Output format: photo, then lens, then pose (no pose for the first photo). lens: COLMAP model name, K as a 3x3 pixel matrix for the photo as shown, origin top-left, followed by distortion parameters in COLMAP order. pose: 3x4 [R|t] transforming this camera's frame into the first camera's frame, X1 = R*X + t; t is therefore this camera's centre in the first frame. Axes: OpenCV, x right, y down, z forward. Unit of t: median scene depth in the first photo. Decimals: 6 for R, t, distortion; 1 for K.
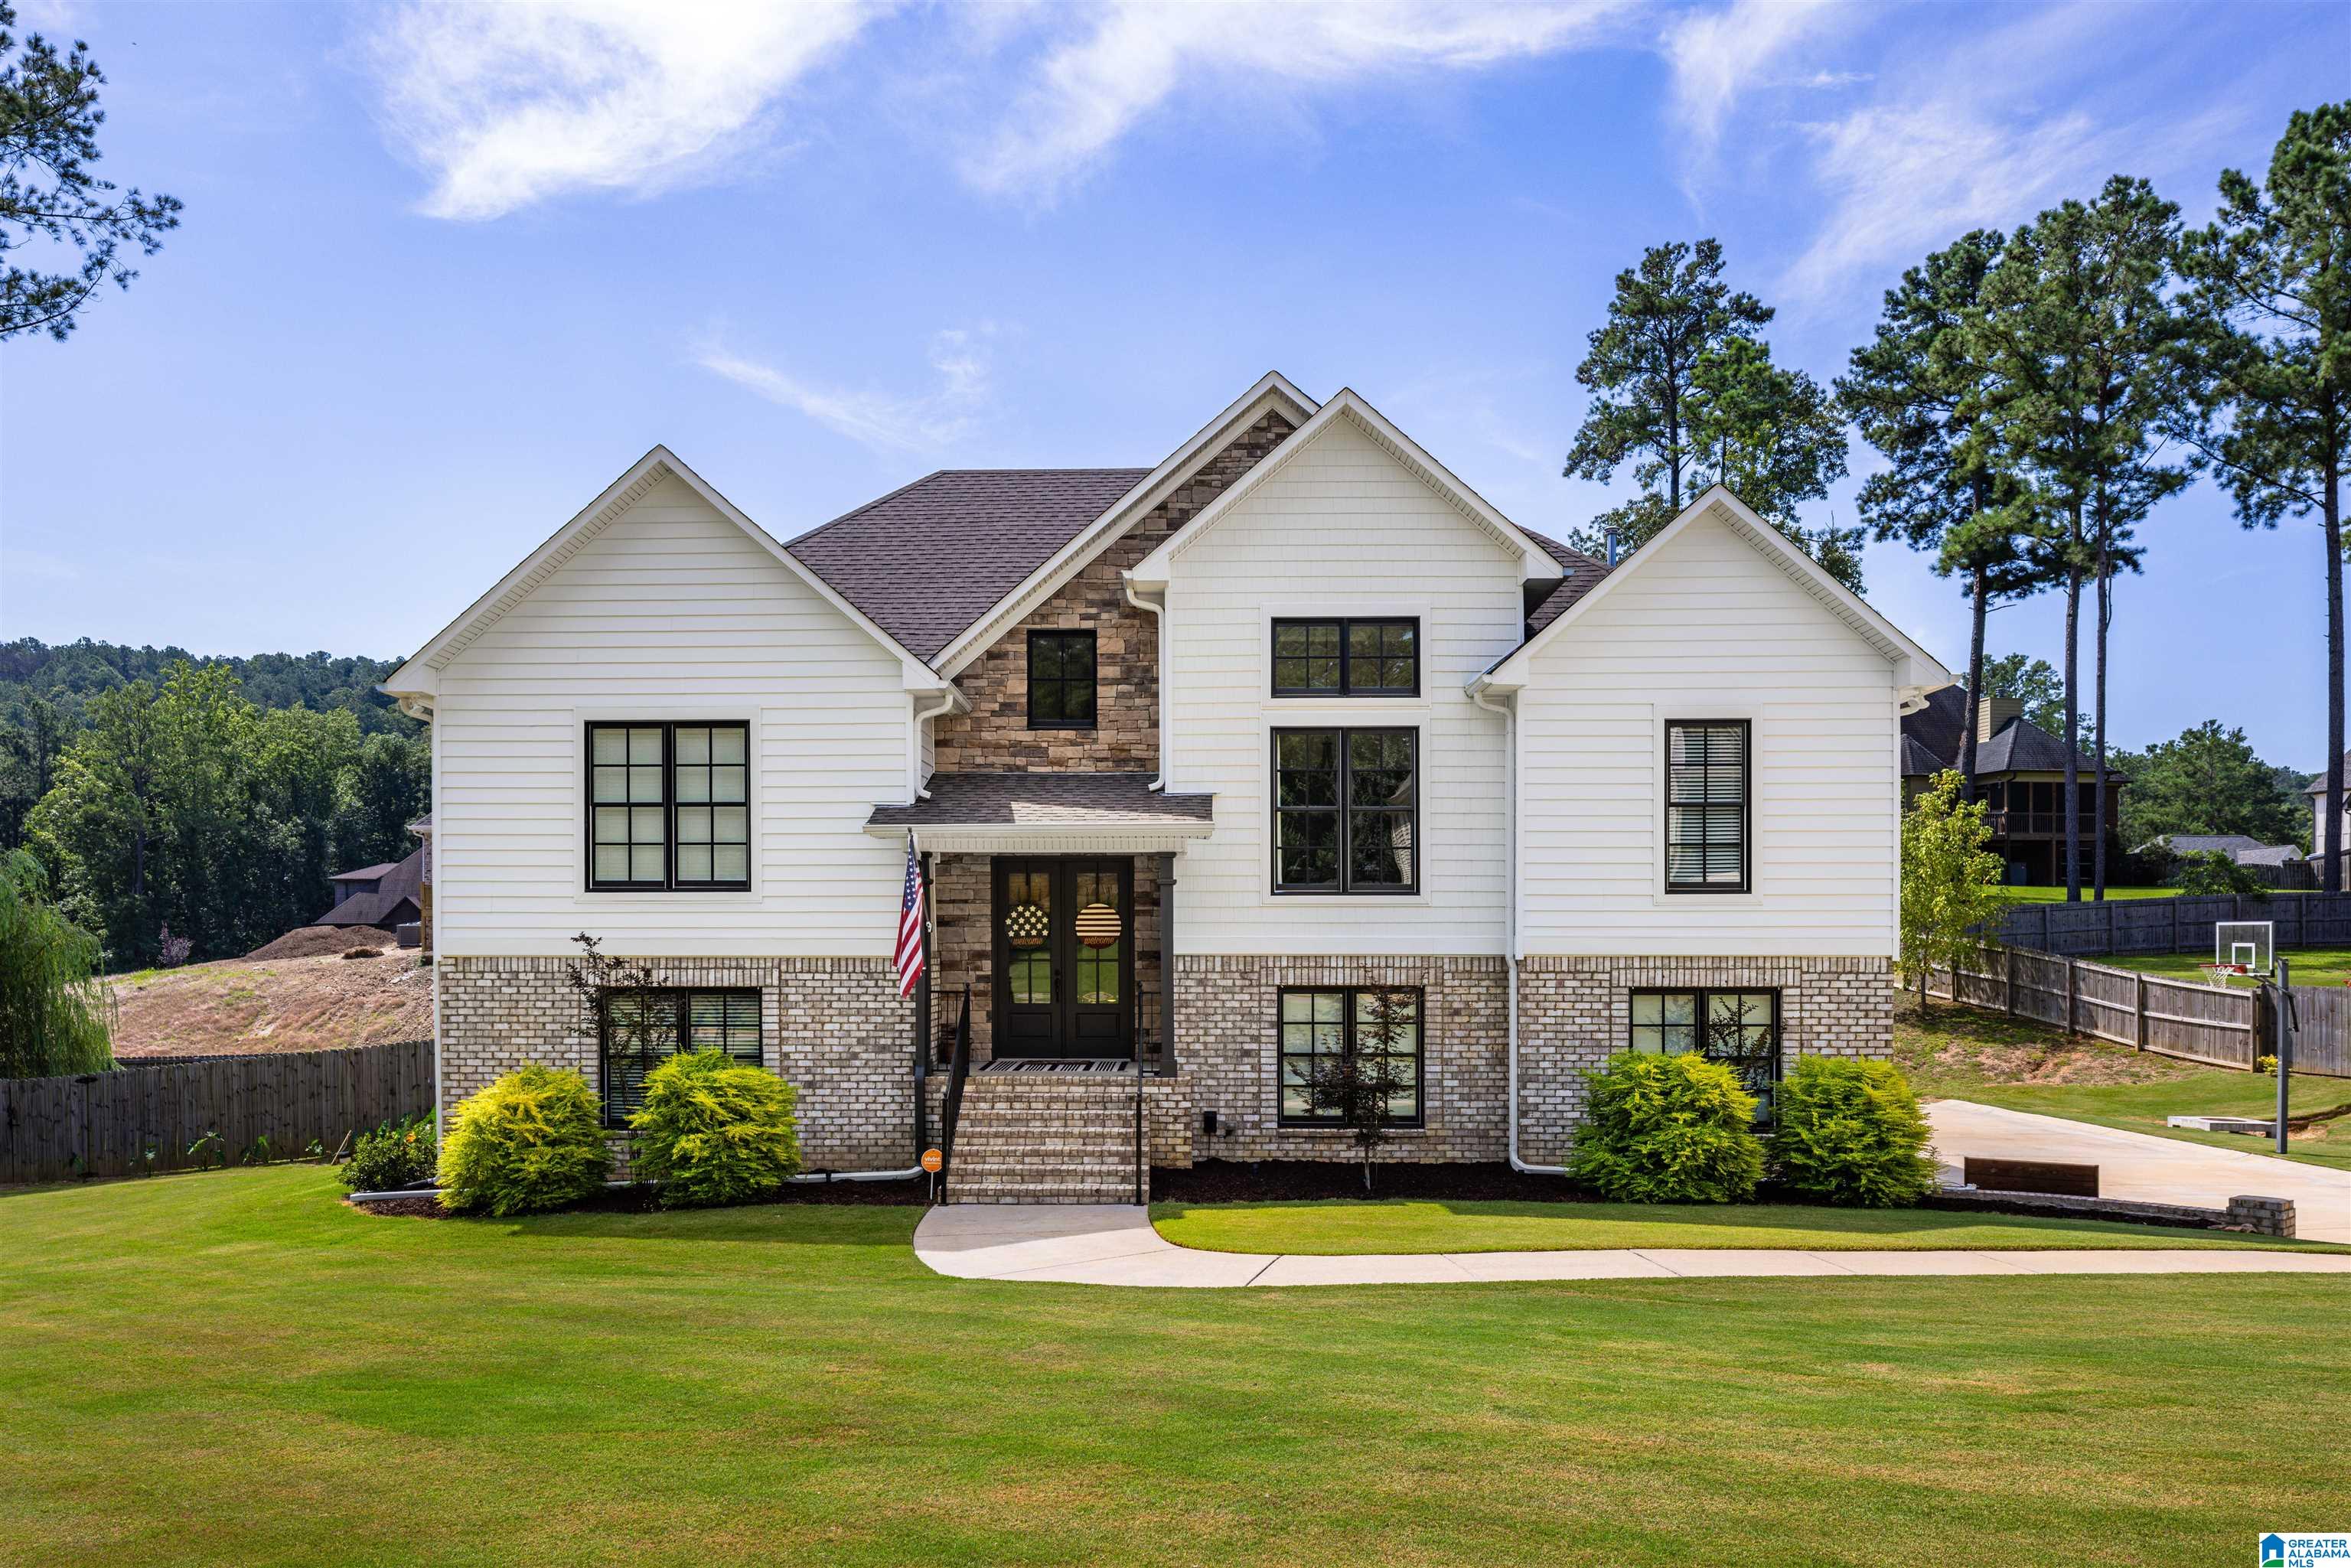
lens RADIAL K [[1582.6, 0, 1149.9], [0, 1582.6, 1019.8], [0, 0, 1]] dist [0.000406, -0.028730]
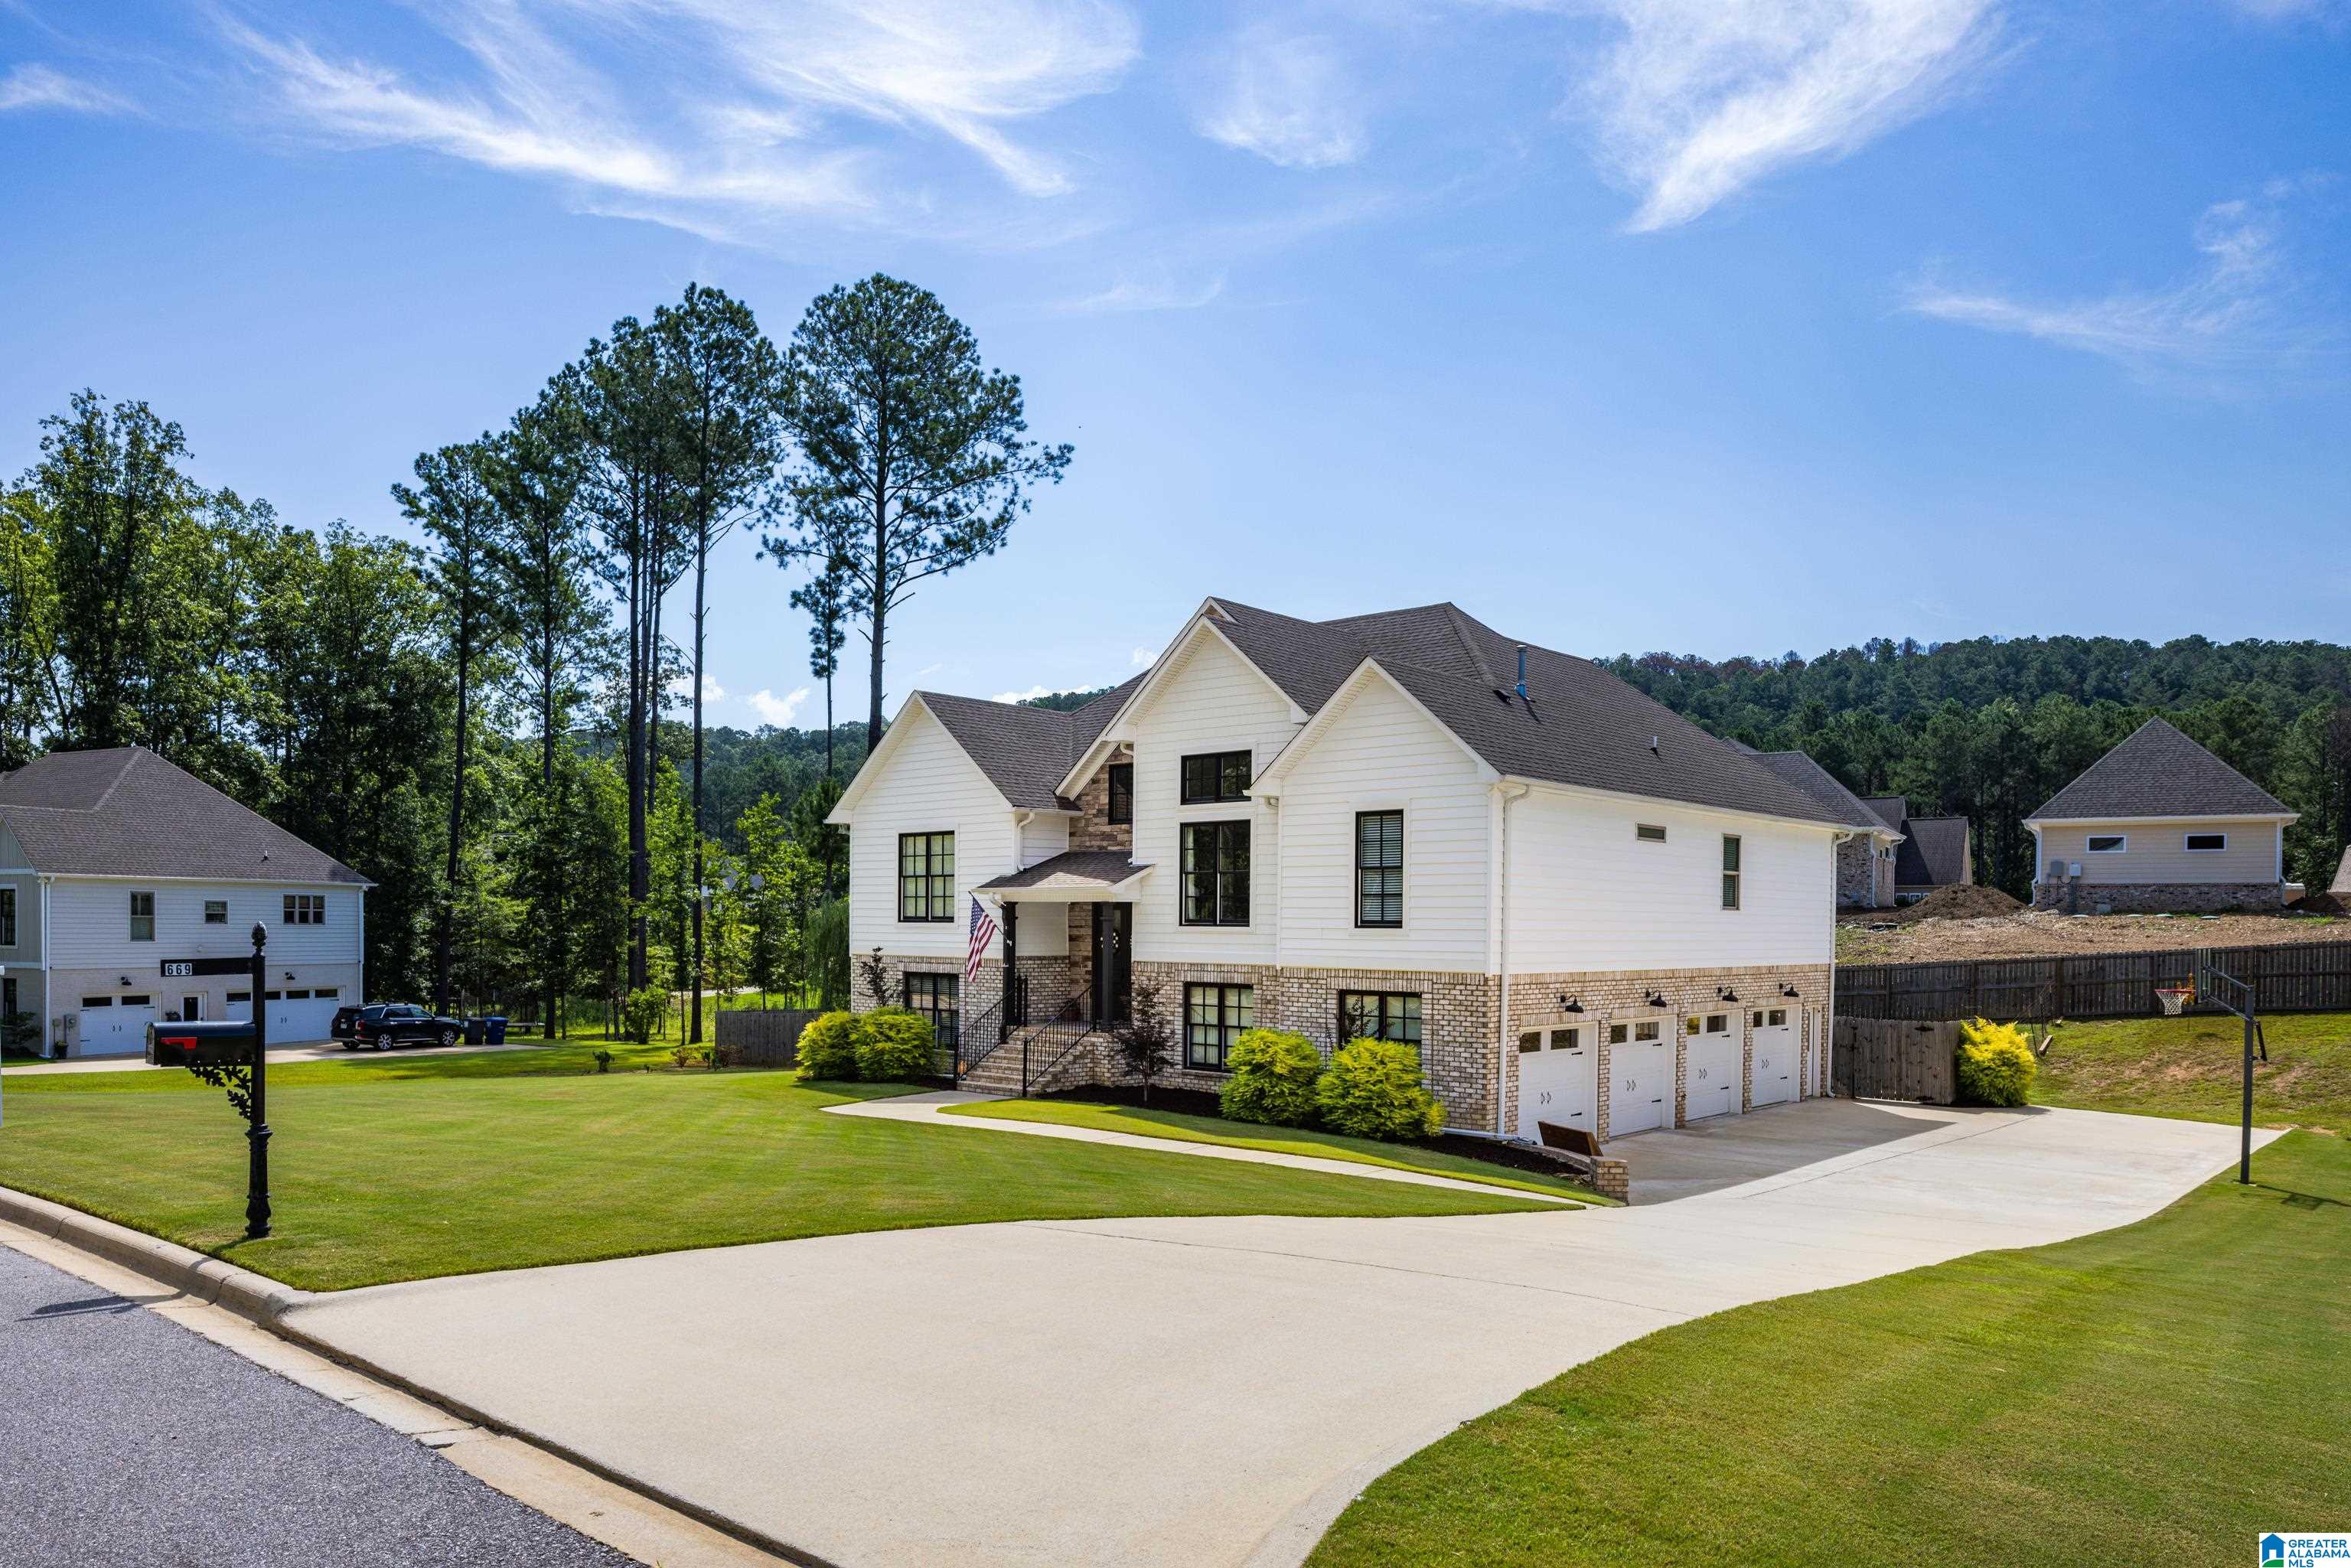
lens RADIAL K [[1597.4, 0, 1174.5], [0, 1597.4, 987.3], [0, 0, 1]] dist [-0.004989, -0.003575]
pose [[0.760681, 0.032581, -0.648307, 1.148450], [-0.037852, 0.999267, 0.005806, -0.024993], [0.648021, 0.020123, 0.761357, -0.256153]]
